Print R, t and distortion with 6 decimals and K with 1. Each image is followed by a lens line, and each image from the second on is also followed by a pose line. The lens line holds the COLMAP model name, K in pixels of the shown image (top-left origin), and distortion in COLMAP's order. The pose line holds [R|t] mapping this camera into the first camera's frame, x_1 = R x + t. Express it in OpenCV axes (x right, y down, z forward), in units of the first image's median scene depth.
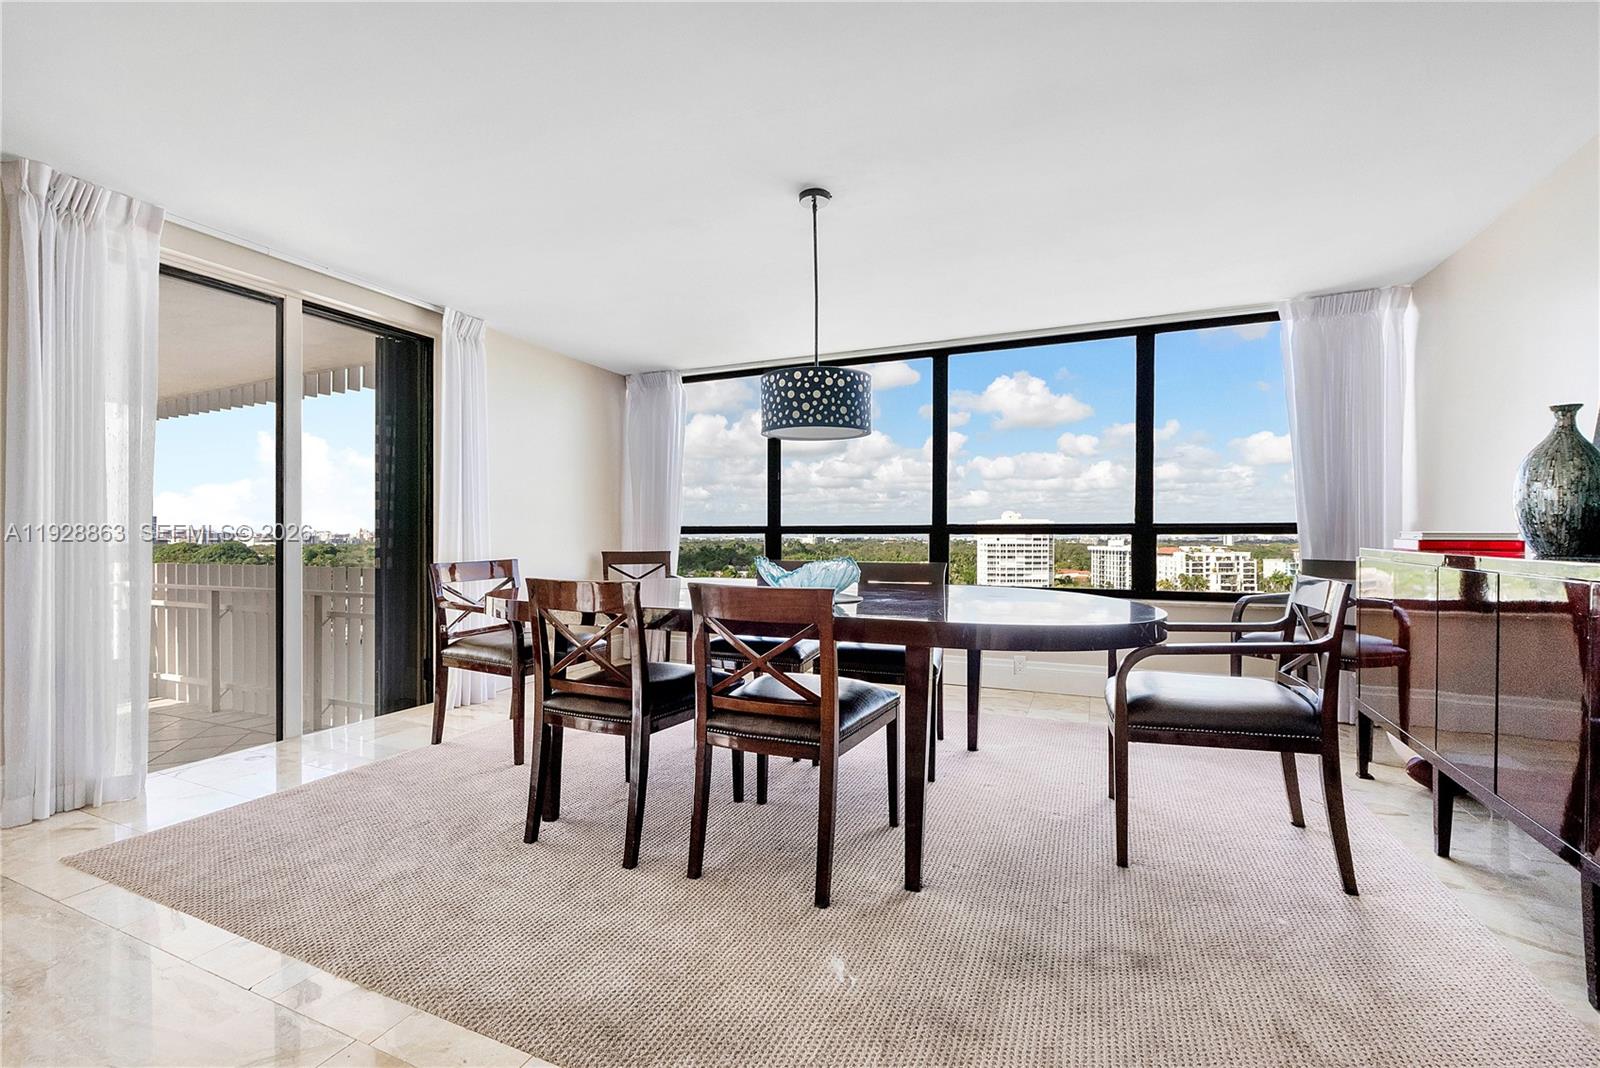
lens RADIAL K [[691.2, 0, 809.2], [0, 691.2, 533.1], [0, 0, 1]] dist [-0.000517, -0.000018]
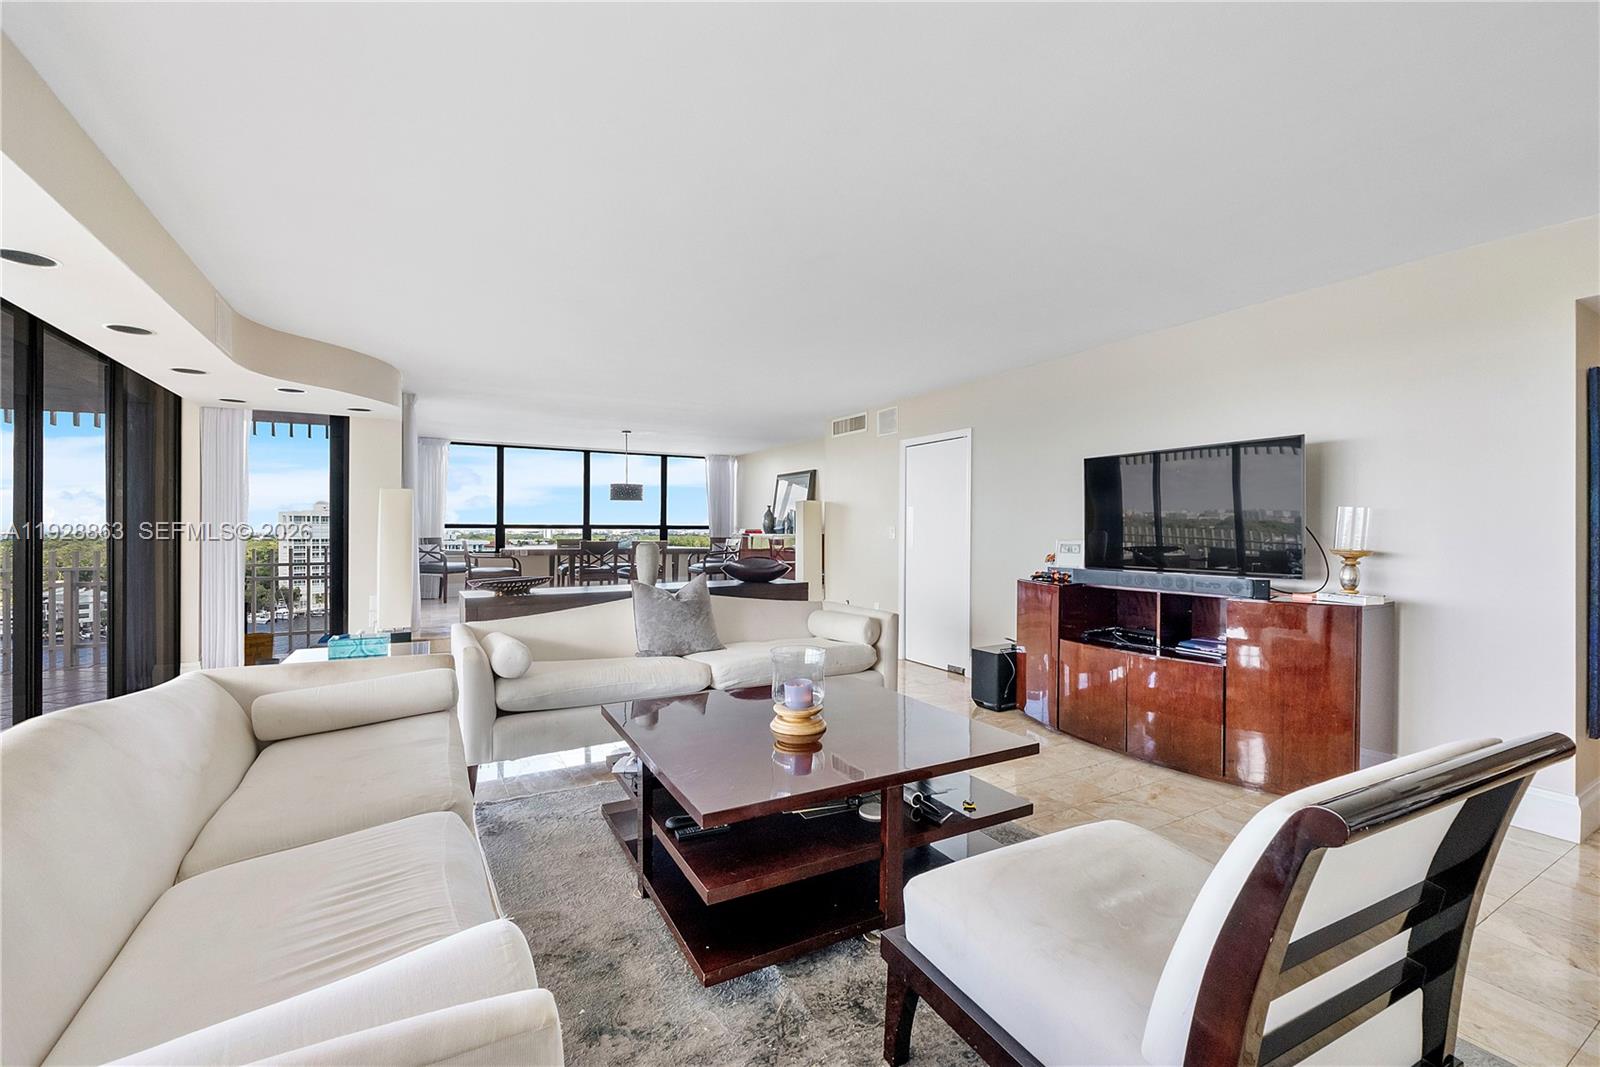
lens RADIAL K [[691.2, 0, 809.2], [0, 691.2, 532.6], [0, 0, 1]] dist [-0.000517, -0.000018]
pose [[0.612432, -0.006047, 0.790500, -1.213390], [-0.000552, 0.999967, 0.008077, -0.007007], [-0.790523, -0.005383, 0.612409, -1.038280]]
